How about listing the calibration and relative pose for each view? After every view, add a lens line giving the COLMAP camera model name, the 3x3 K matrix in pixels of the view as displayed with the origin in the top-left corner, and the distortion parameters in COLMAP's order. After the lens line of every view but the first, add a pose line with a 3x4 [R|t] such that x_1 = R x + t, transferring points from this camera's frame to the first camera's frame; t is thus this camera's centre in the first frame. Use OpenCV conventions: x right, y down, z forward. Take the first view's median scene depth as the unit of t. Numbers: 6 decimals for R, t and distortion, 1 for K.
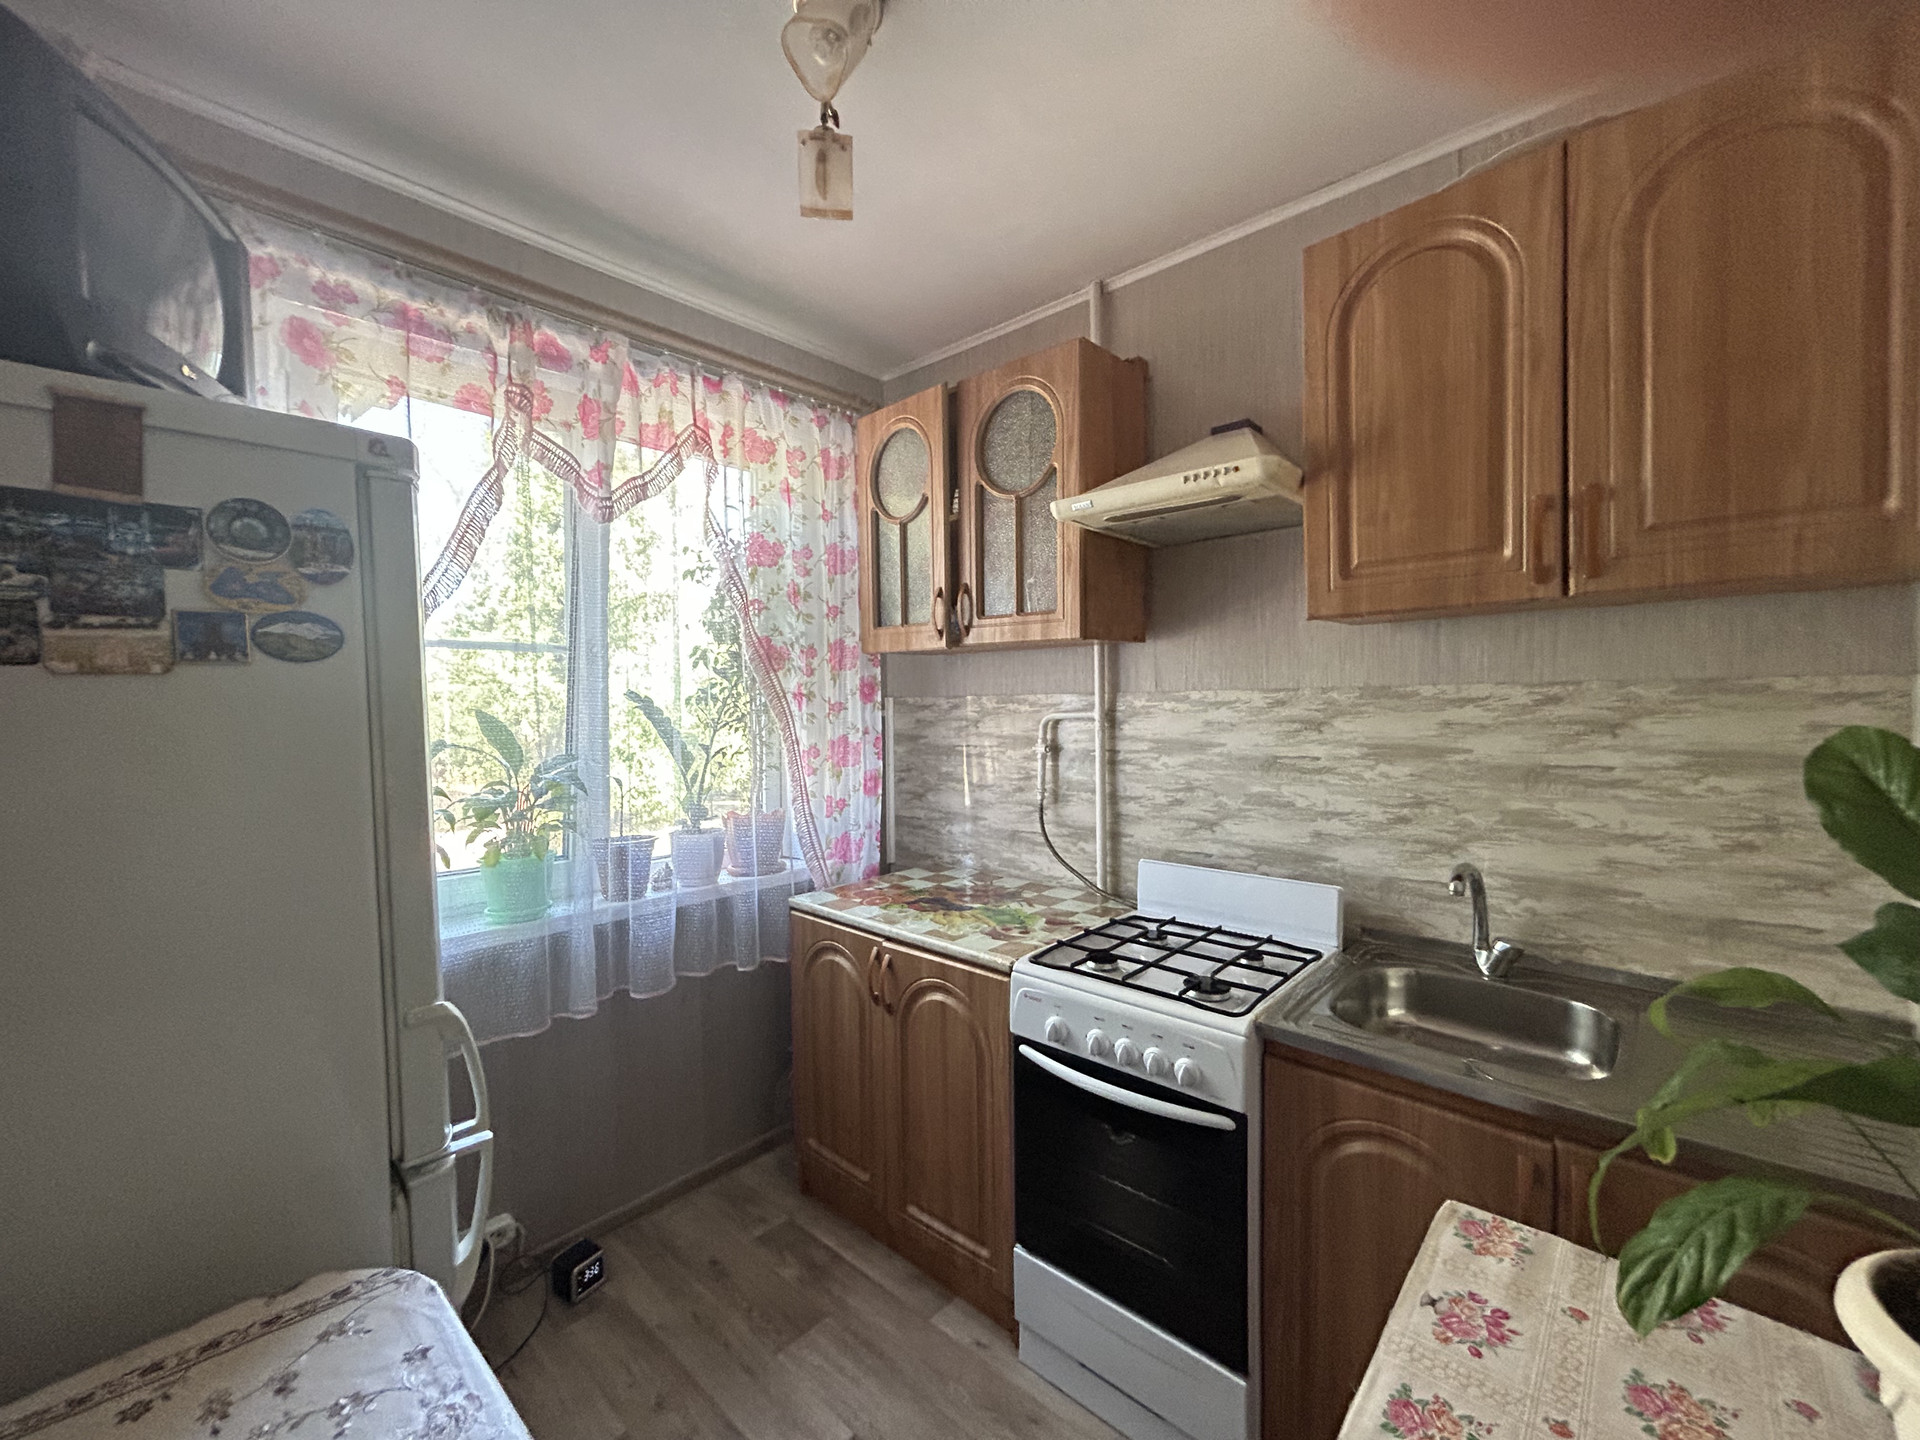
lens RADIAL K [[771.5, 0, 956.3], [0, 771.5, 720.3], [0, 0, 1]] dist [-0.000199, -0.000002]
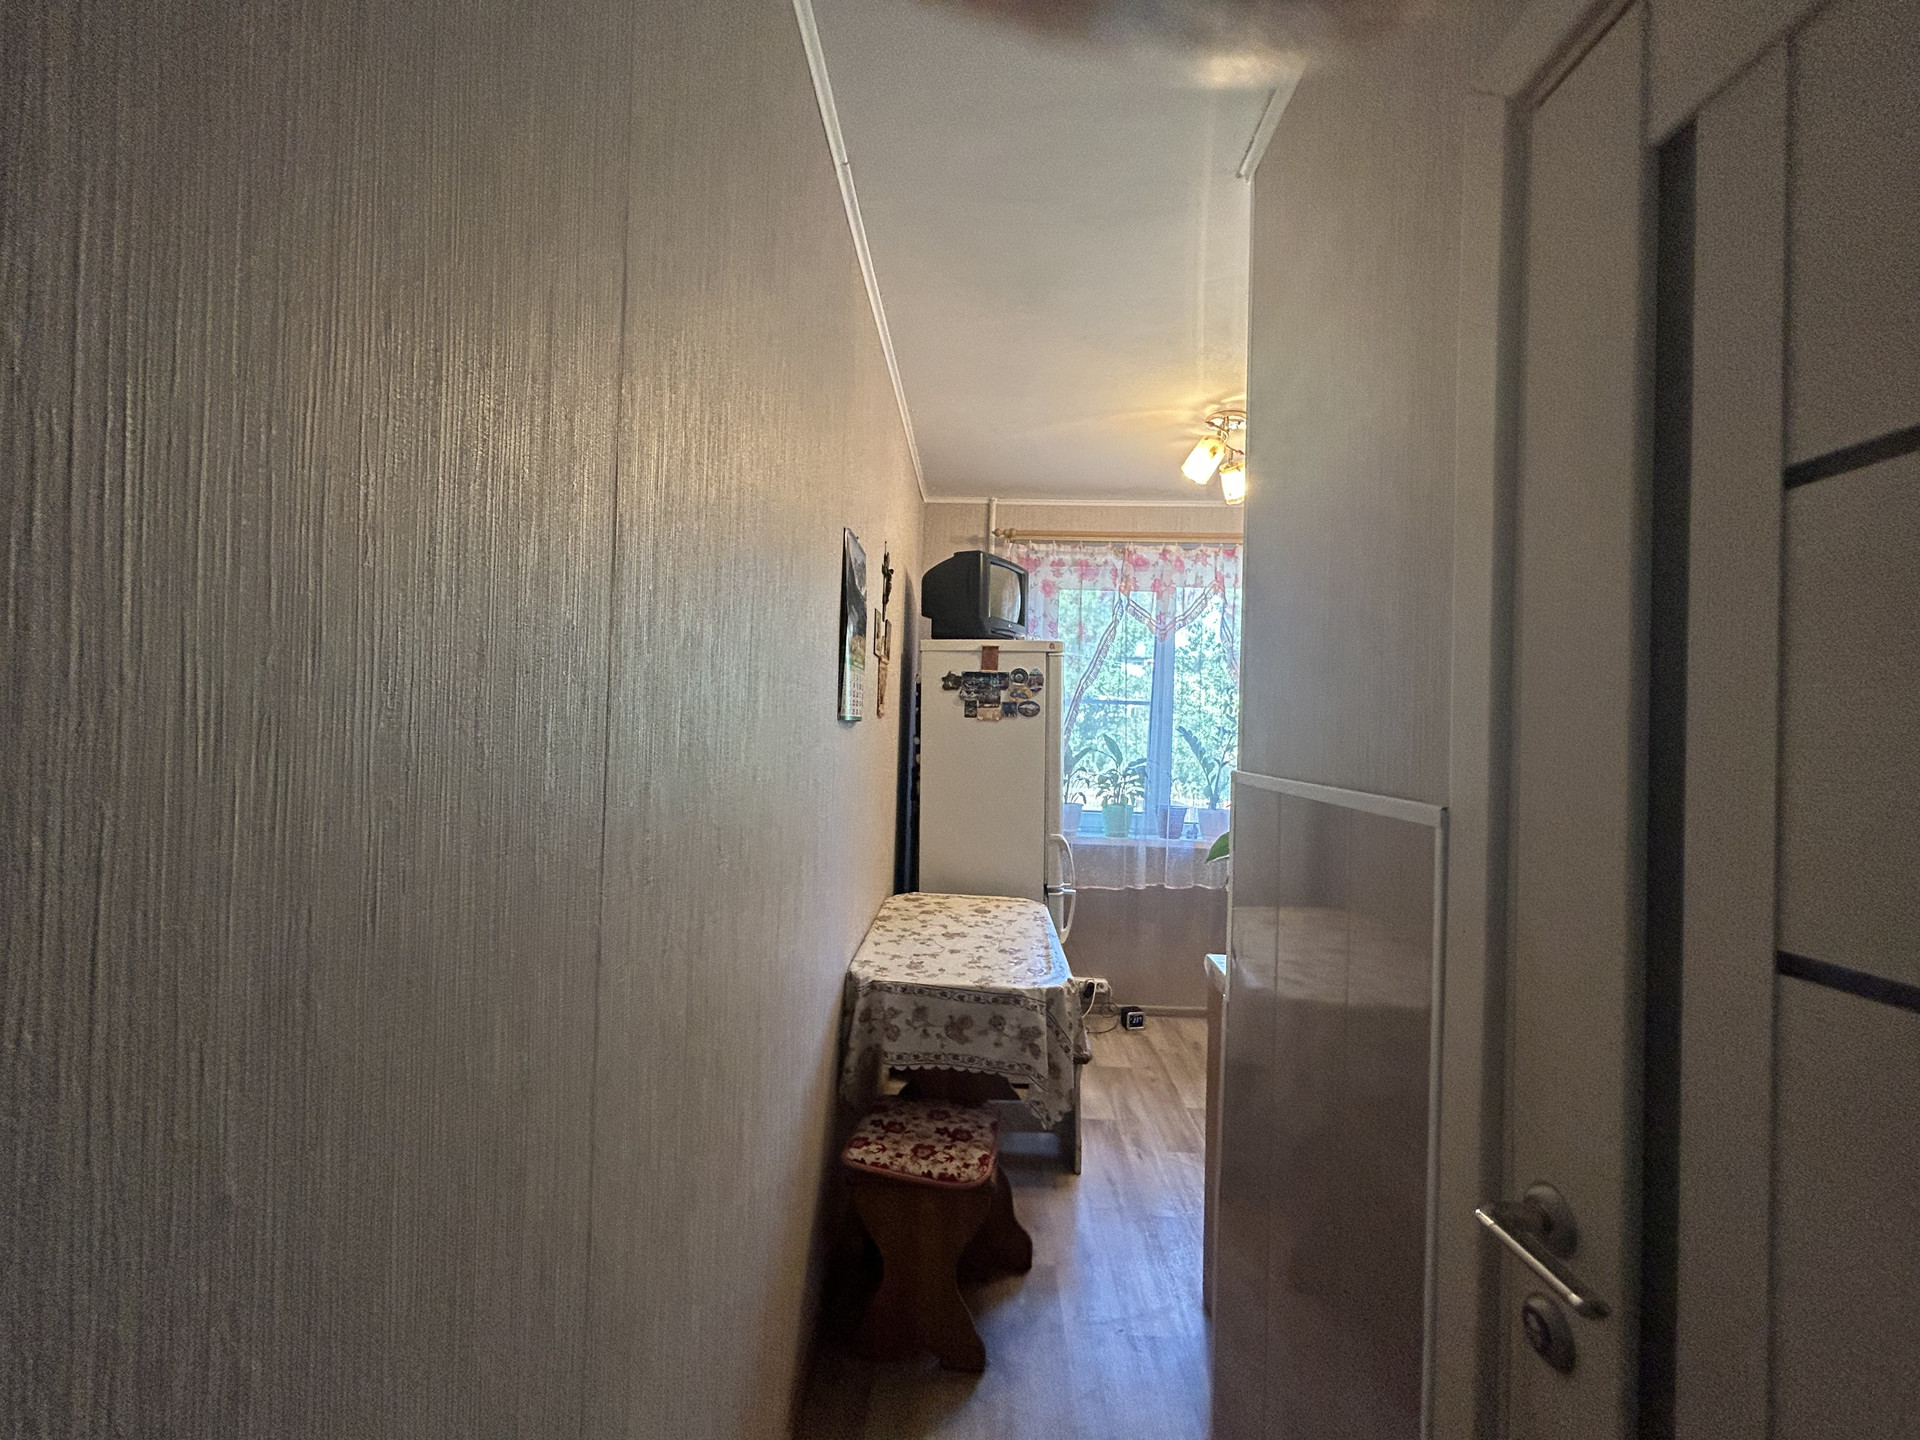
lens RADIAL K [[771.5, 0, 956.3], [0, 771.5, 720.3], [0, 0, 1]] dist [-0.000199, -0.000002]
pose [[0.644677, 0.023897, -0.764081, 0.920955], [-0.053226, 0.998489, -0.013680, 0.000221], [0.762600, 0.049488, 0.644975, -0.851260]]
